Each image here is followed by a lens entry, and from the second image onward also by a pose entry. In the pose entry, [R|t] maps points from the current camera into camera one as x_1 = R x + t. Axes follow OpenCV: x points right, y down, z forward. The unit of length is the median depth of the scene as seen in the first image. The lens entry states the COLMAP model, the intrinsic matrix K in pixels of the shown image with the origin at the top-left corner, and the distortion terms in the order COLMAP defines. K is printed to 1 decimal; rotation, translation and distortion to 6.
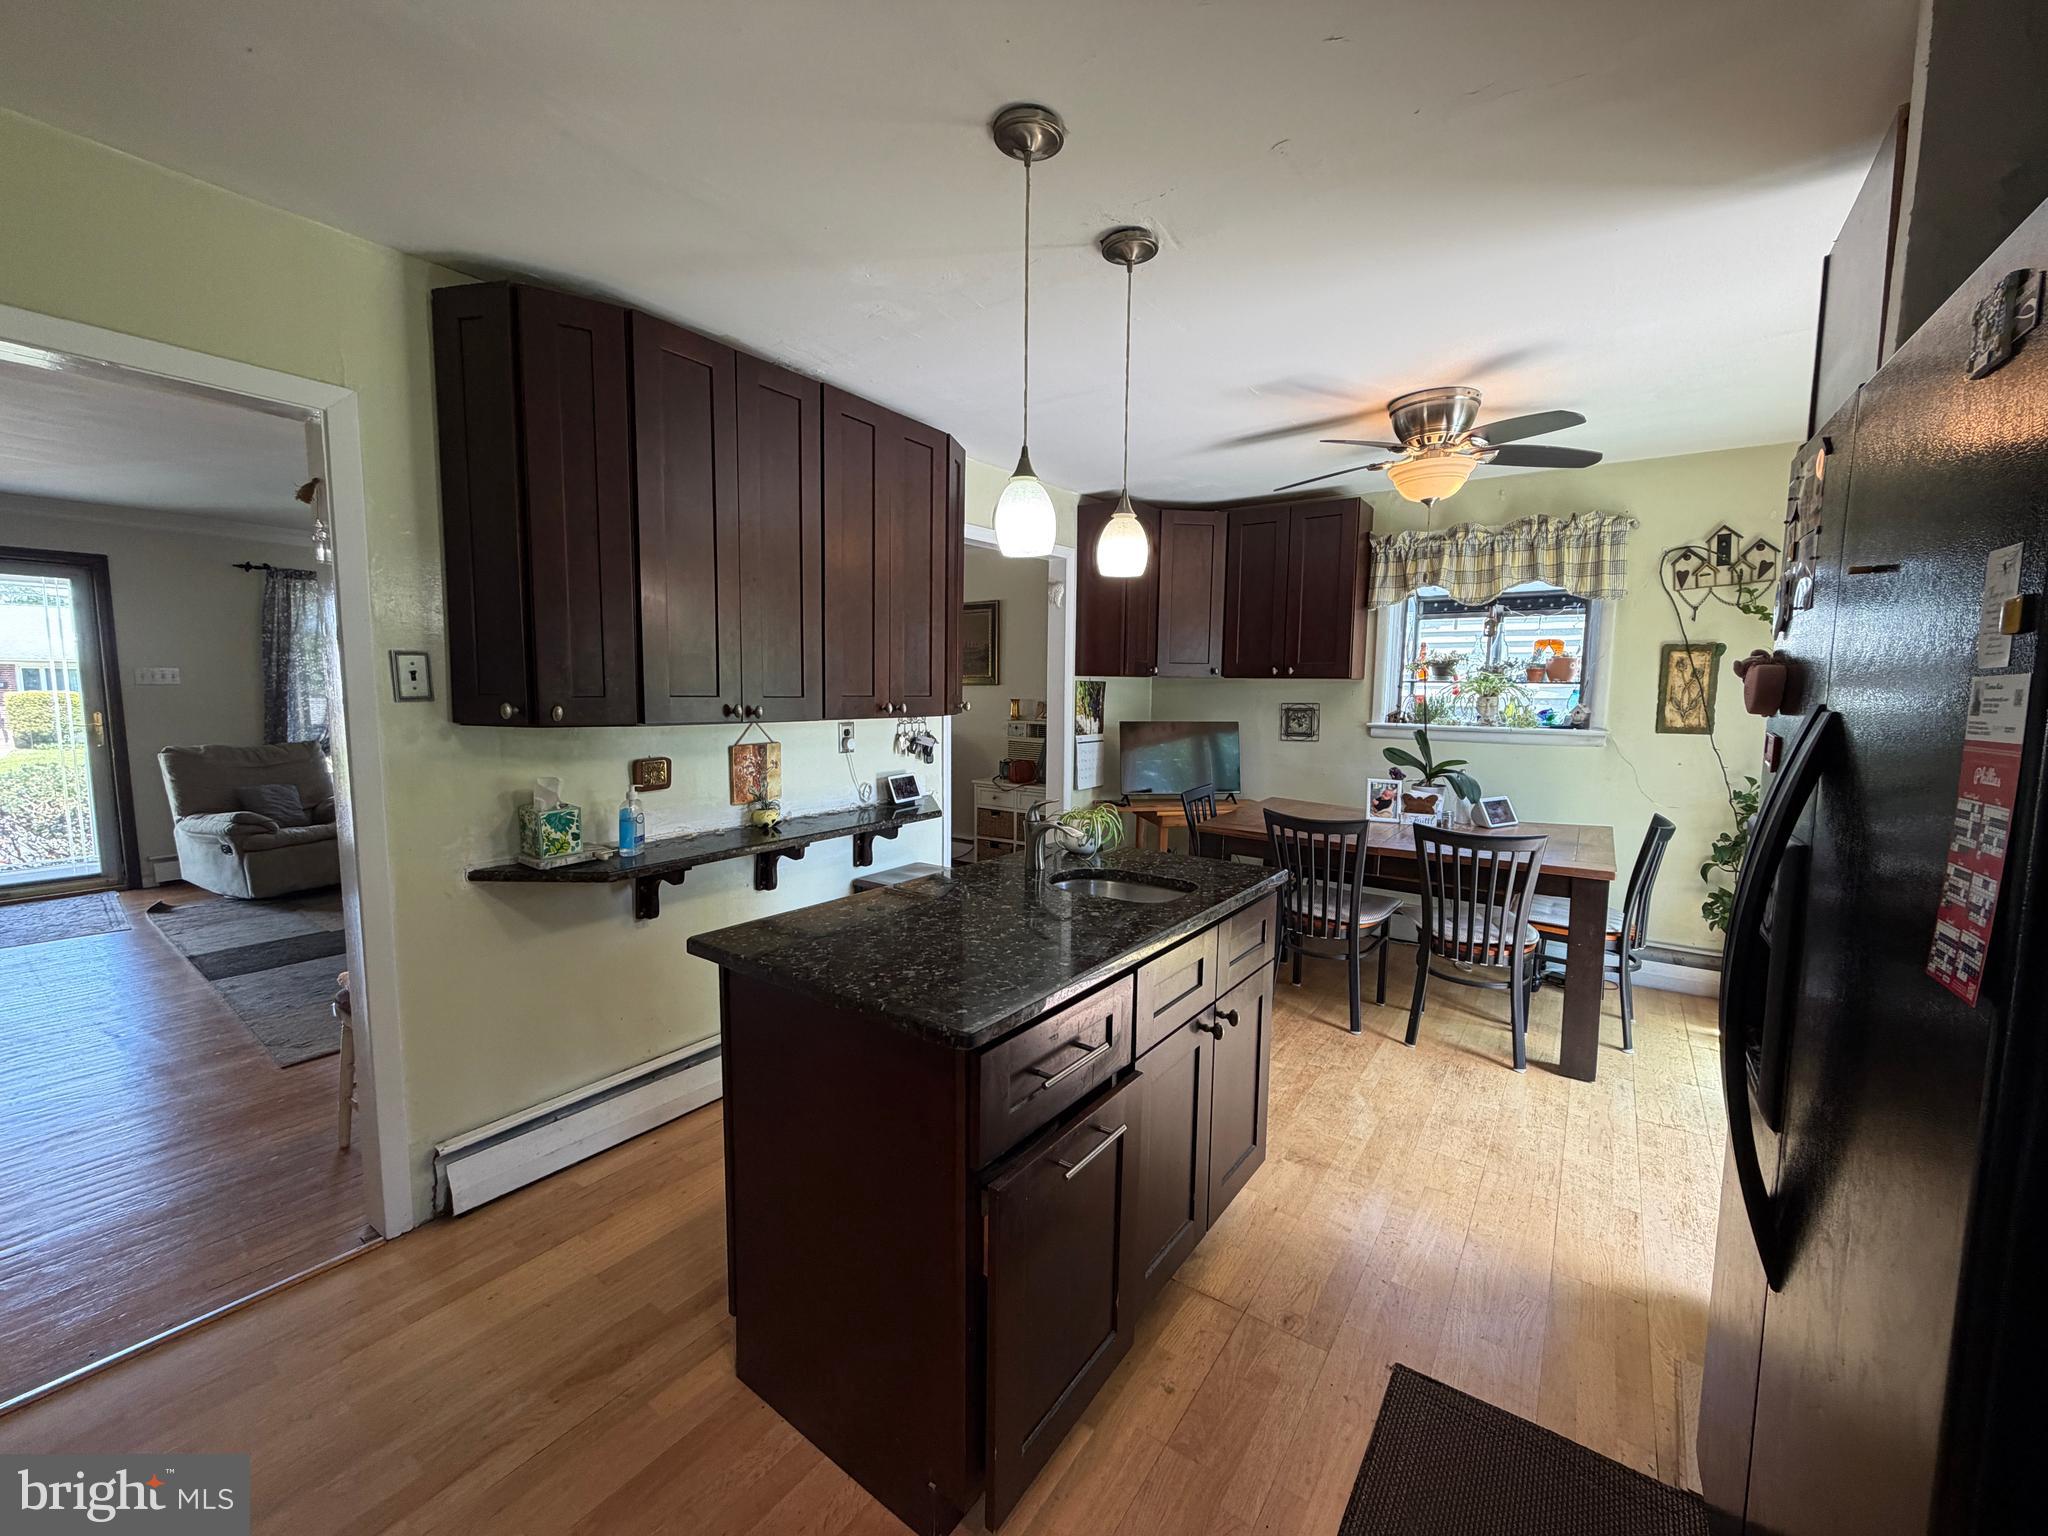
lens RADIAL K [[817.0, 0, 1015.7], [0, 817.0, 764.8], [0, 0, 1]] dist [0.000038, 0.000378]
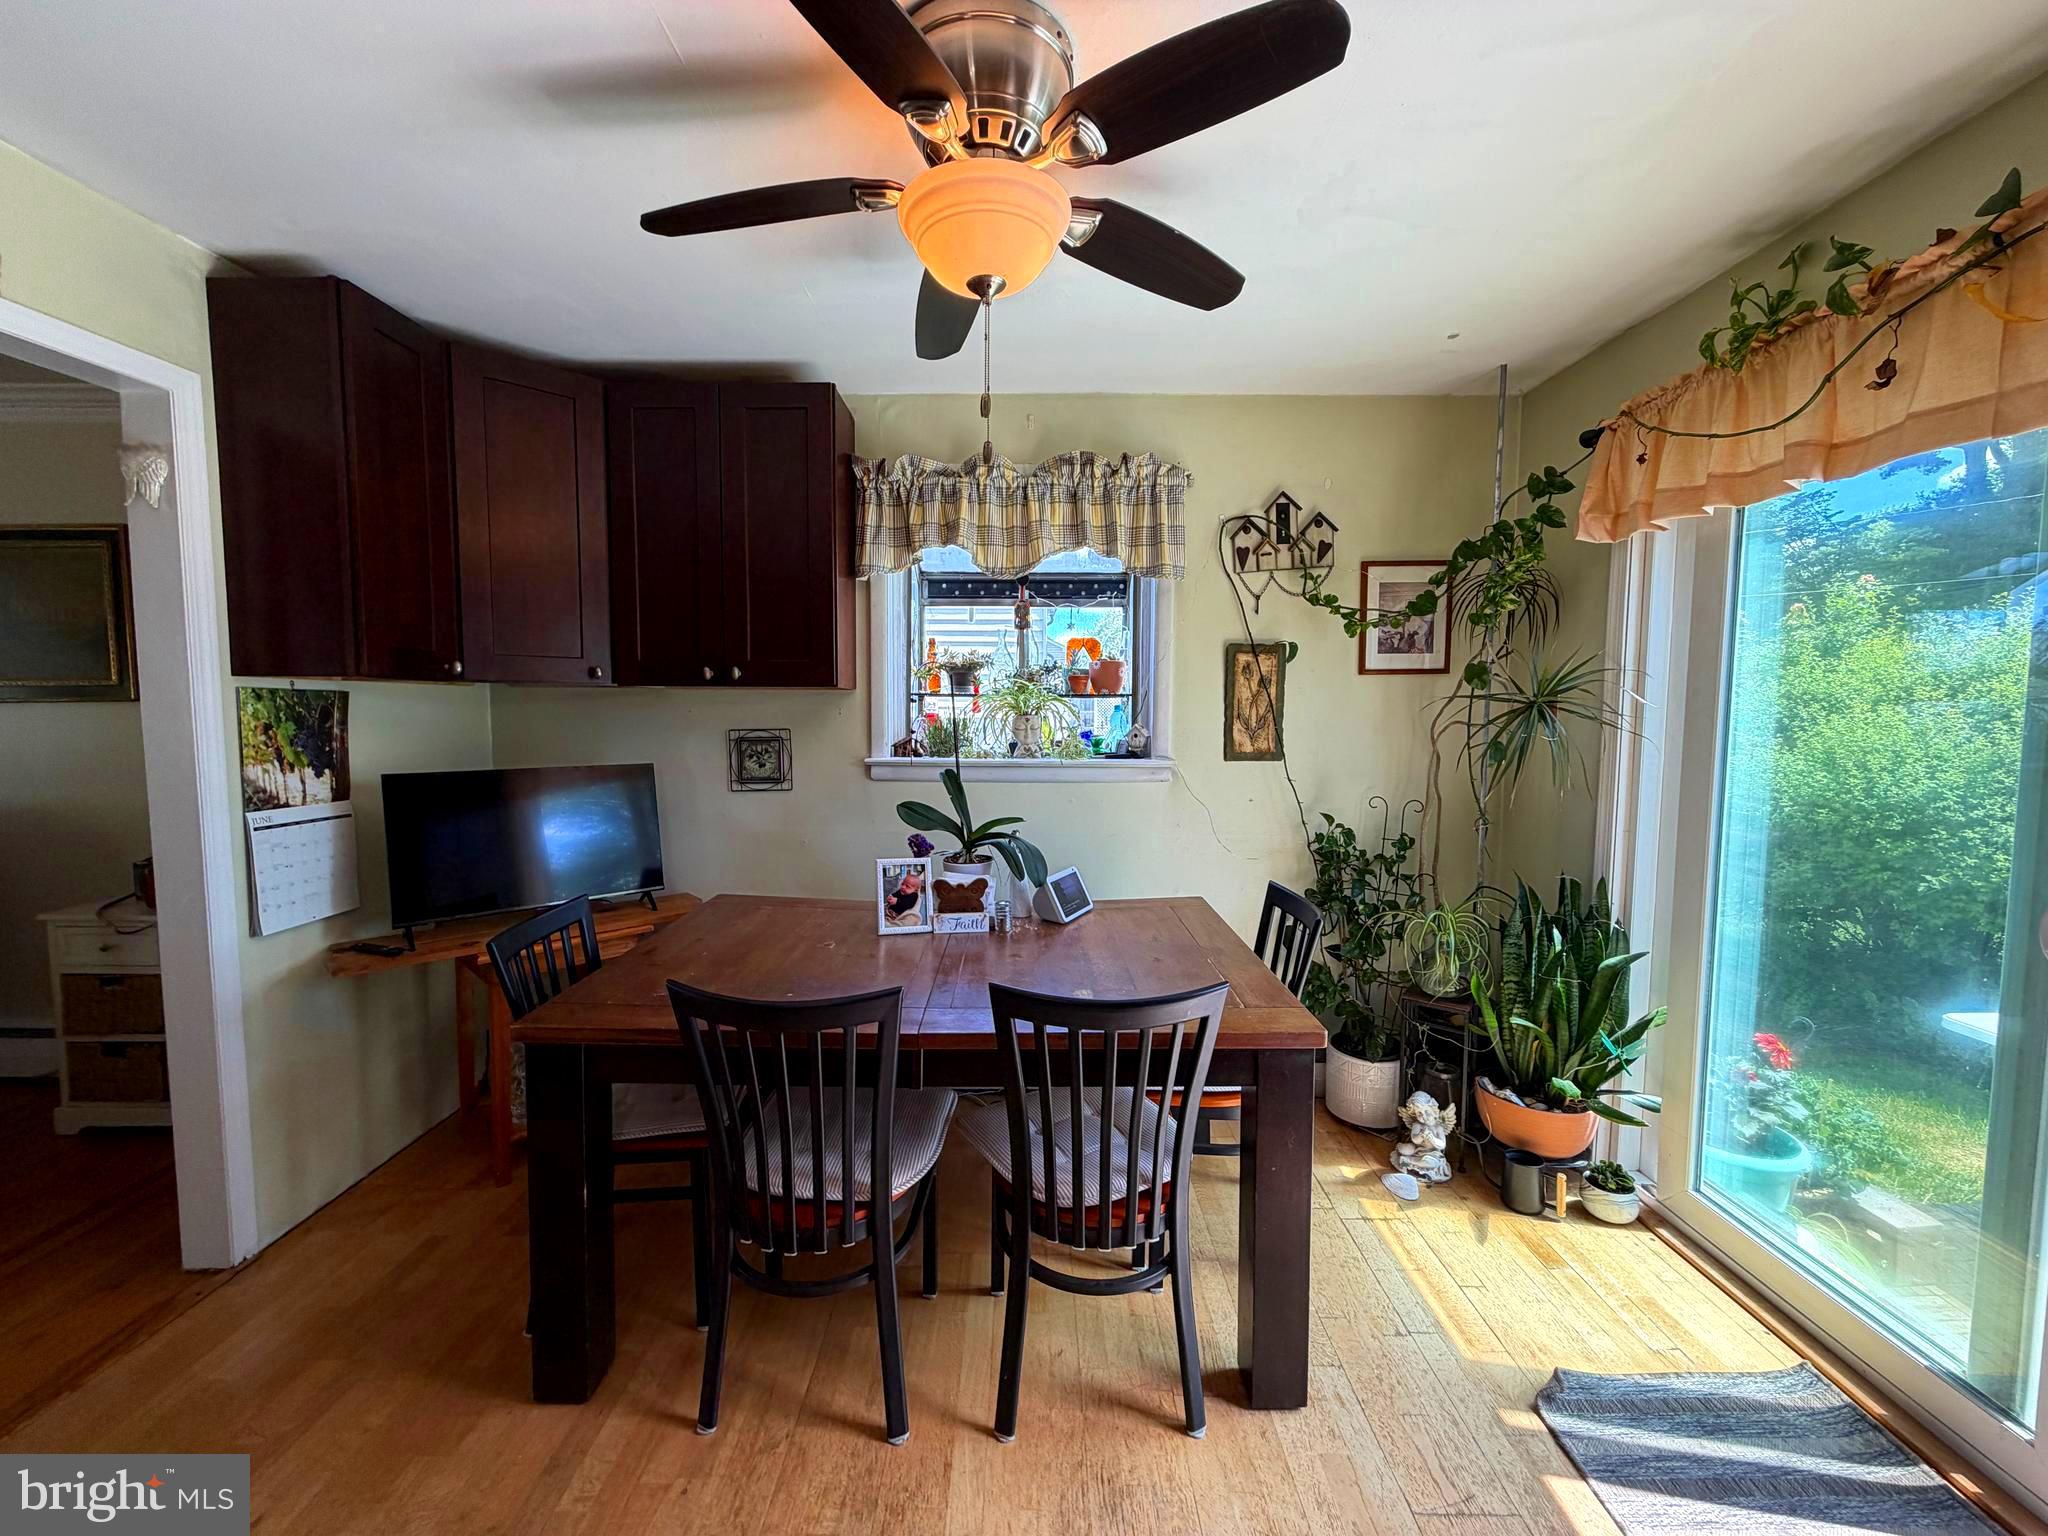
lens RADIAL K [[817.0, 0, 1025.9], [0, 817.0, 768.3], [0, 0, 1]] dist [0.000038, 0.000378]
pose [[0.810193, -0.044568, 0.584466, 0.182241], [0.061588, 0.998059, -0.009267, -0.034301], [-0.582918, 0.043504, 0.811365, 0.467444]]
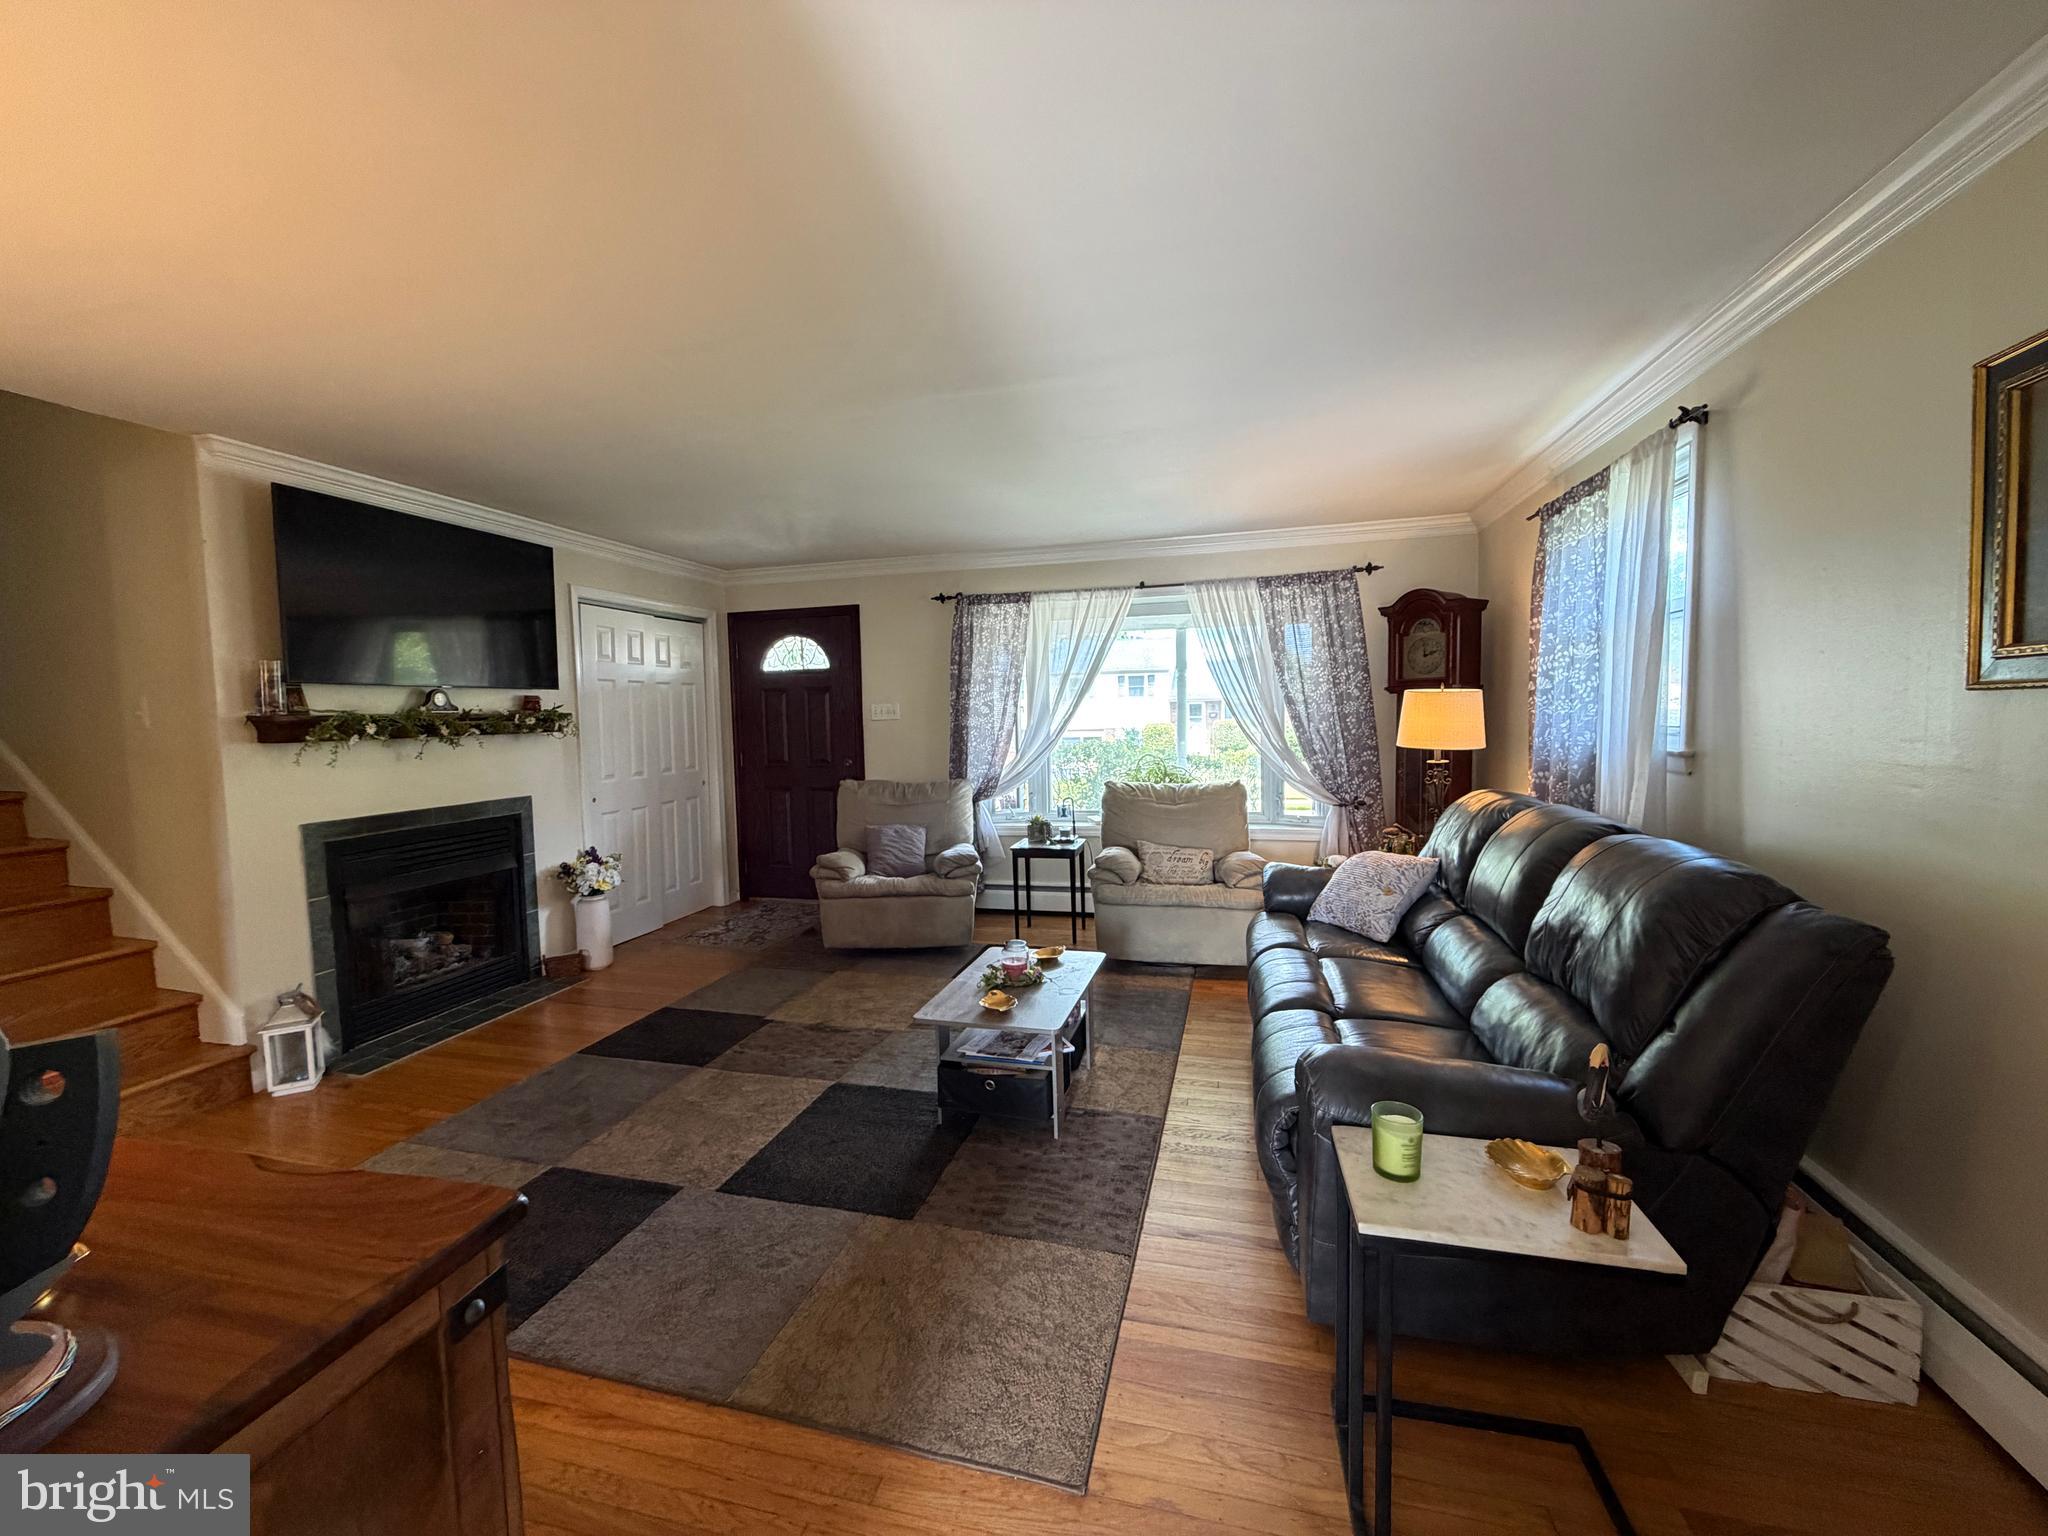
lens RADIAL K [[817.0, 0, 1017.1], [0, 817.0, 768.0], [0, 0, 1]] dist [0.000038, 0.000378]
pose [[0.360714, 0.045333, -0.931574, 0.011294], [-0.067243, 0.997483, 0.022503, -0.096018], [0.930249, 0.054525, 0.362854, 1.040749]]
